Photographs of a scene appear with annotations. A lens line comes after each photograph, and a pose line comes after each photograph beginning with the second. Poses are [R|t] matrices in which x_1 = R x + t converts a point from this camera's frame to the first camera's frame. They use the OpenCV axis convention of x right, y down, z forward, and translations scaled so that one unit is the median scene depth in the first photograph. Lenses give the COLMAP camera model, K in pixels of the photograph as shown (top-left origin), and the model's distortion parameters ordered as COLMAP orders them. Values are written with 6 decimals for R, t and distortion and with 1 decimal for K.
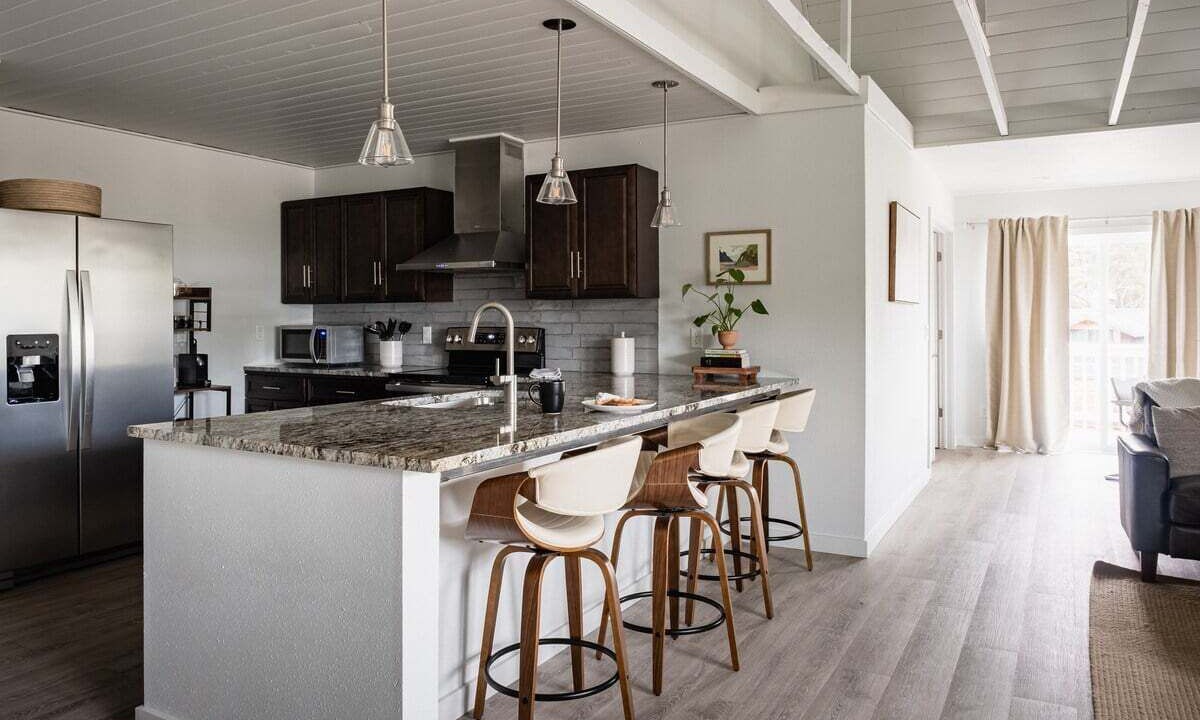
lens RADIAL K [[828.0, 0, 601.2], [0, 828.0, 325.2], [0, 0, 1]] dist [-0.018908, 0.003002]
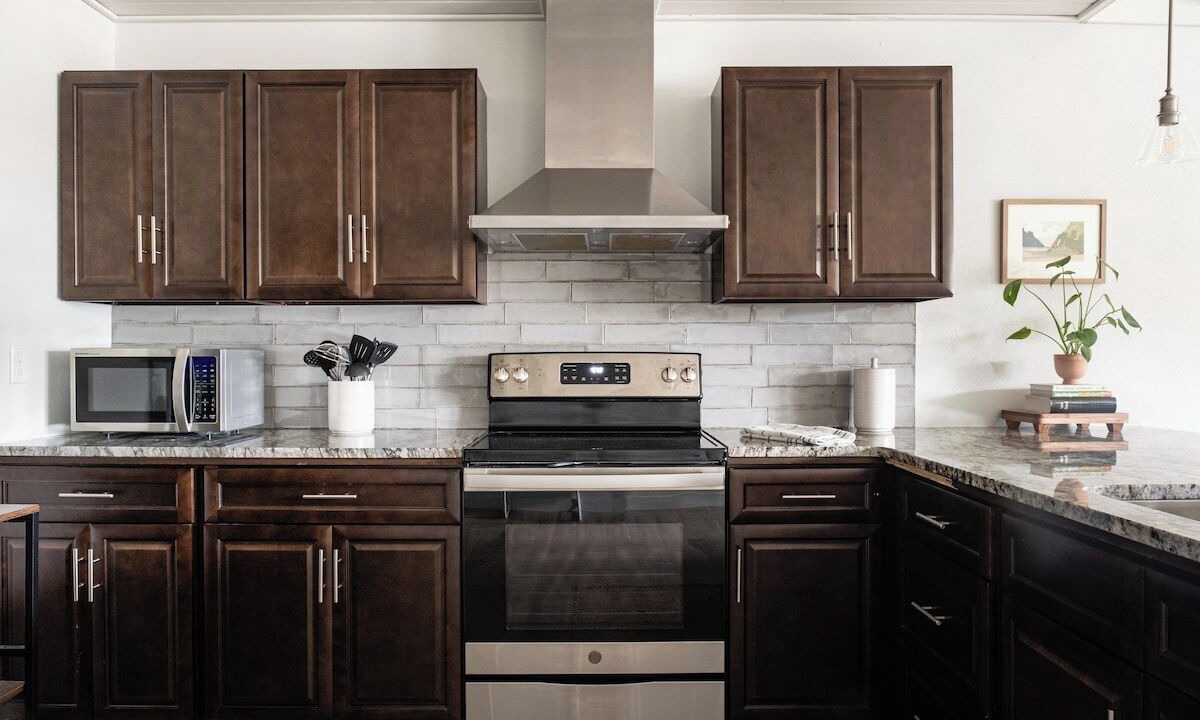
lens RADIAL K [[864.5, 0, 600.0], [0, 864.5, 360.0], [0, 0, 1]] dist [-0.001054, -0.000238]
pose [[0.873657, -0.001284, 0.486541, -0.446281], [0.003689, 0.999985, -0.003986, 0.010822], [-0.486528, 0.005277, 0.873649, 0.568754]]
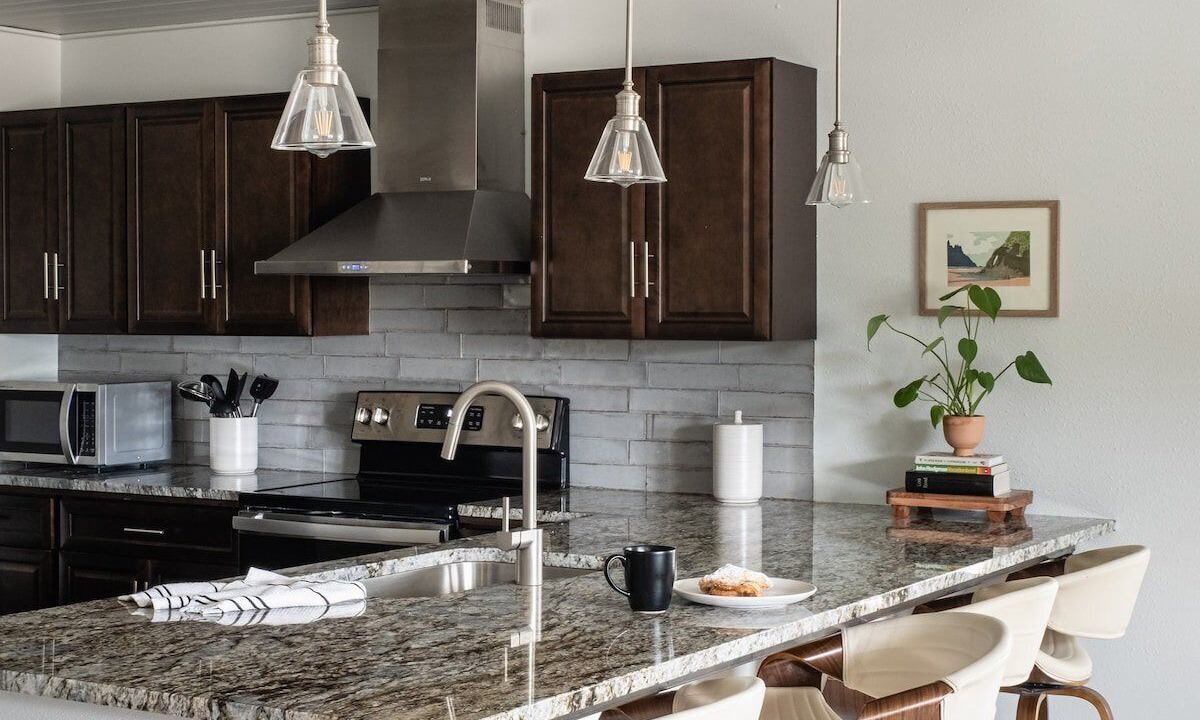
lens RADIAL K [[1970.3, 0, 600.0], [0, 1970.3, 360.0], [0, 0, 1]] dist [0.016432, 0.112829]
pose [[0.999694, 0.006946, -0.023734, -0.026433], [-0.006470, 0.999777, 0.020100, -0.043426], [0.023868, -0.019940, 0.999516, -0.120816]]
